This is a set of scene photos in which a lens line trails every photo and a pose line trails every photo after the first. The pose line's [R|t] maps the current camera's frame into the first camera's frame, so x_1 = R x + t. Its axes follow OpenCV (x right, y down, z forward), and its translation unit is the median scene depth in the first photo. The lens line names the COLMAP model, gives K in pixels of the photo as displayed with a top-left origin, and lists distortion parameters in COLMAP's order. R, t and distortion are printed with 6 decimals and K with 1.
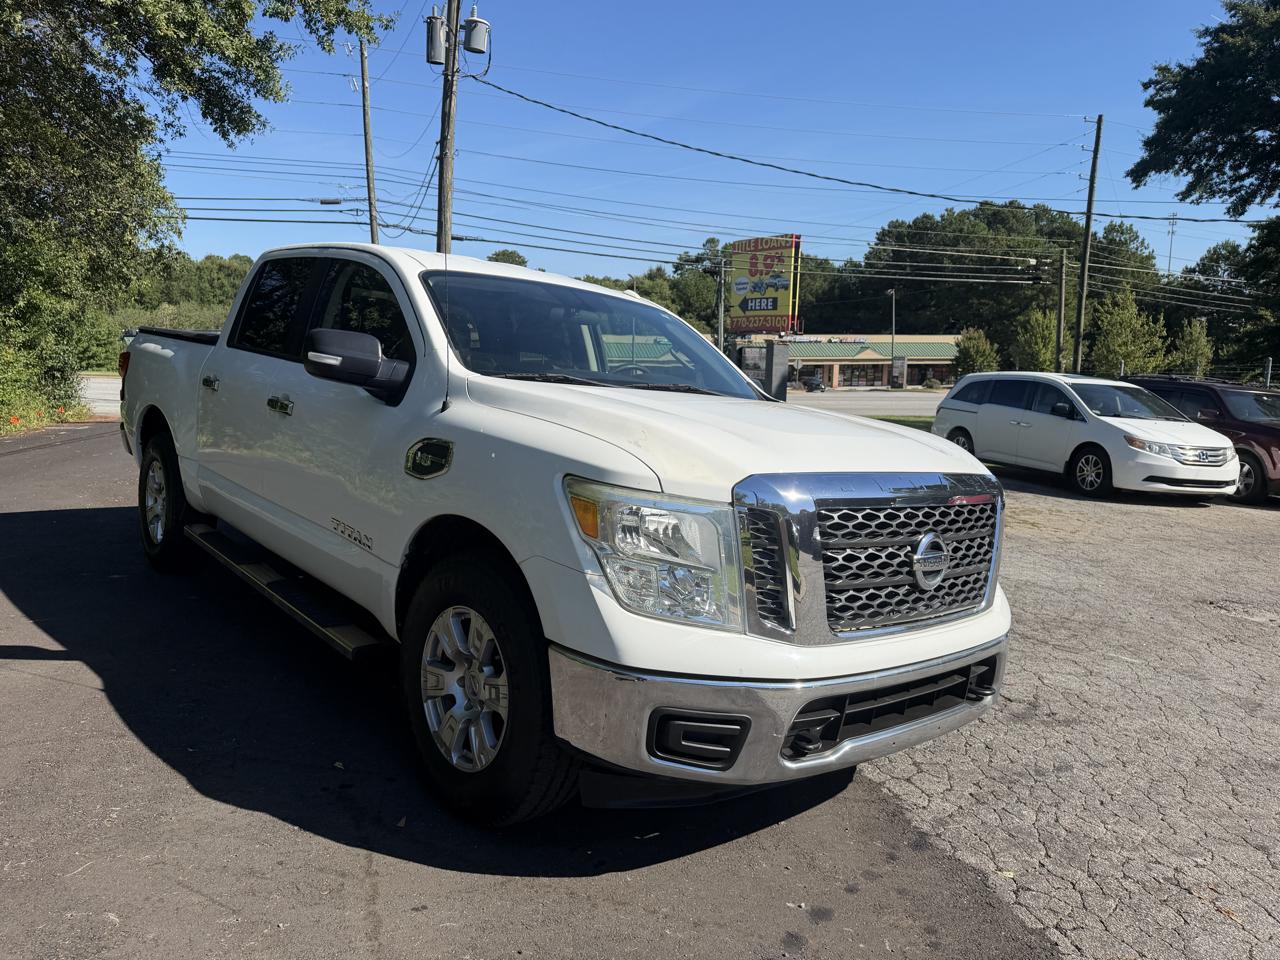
lens RADIAL K [[901.8, 0, 636.9], [0, 901.8, 474.2], [0, 0, 1]] dist [0.021307, -0.028944]
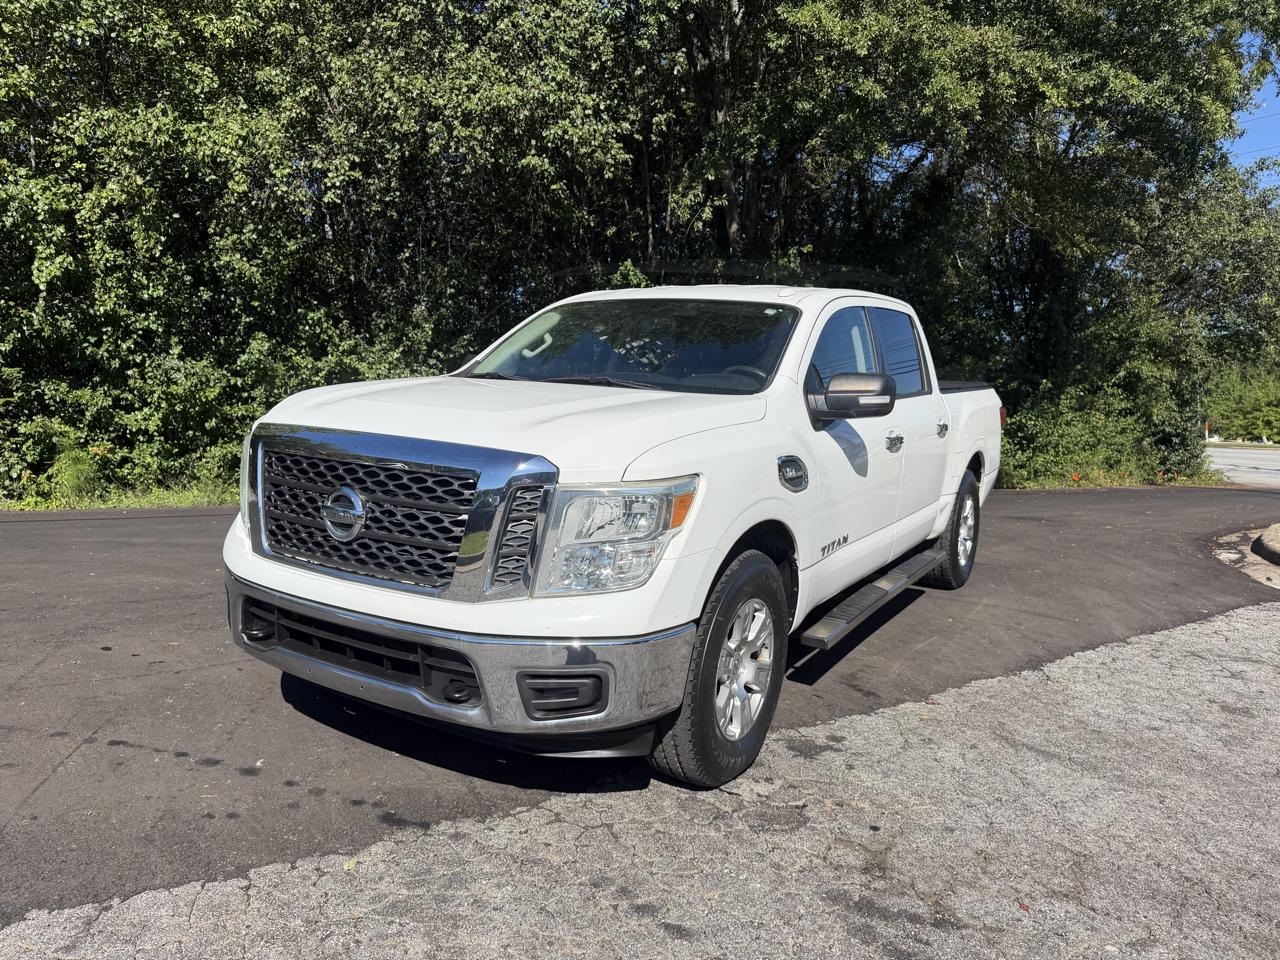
lens RADIAL K [[901.8, 0, 628.6], [0, 901.8, 466.9], [0, 0, 1]] dist [0.021307, -0.028944]
pose [[0.296624, 0.028556, -0.954567, 1.007416], [-0.119066, 0.992860, -0.007297, 0.006828], [0.947543, 0.115821, 0.297906, 0.698078]]
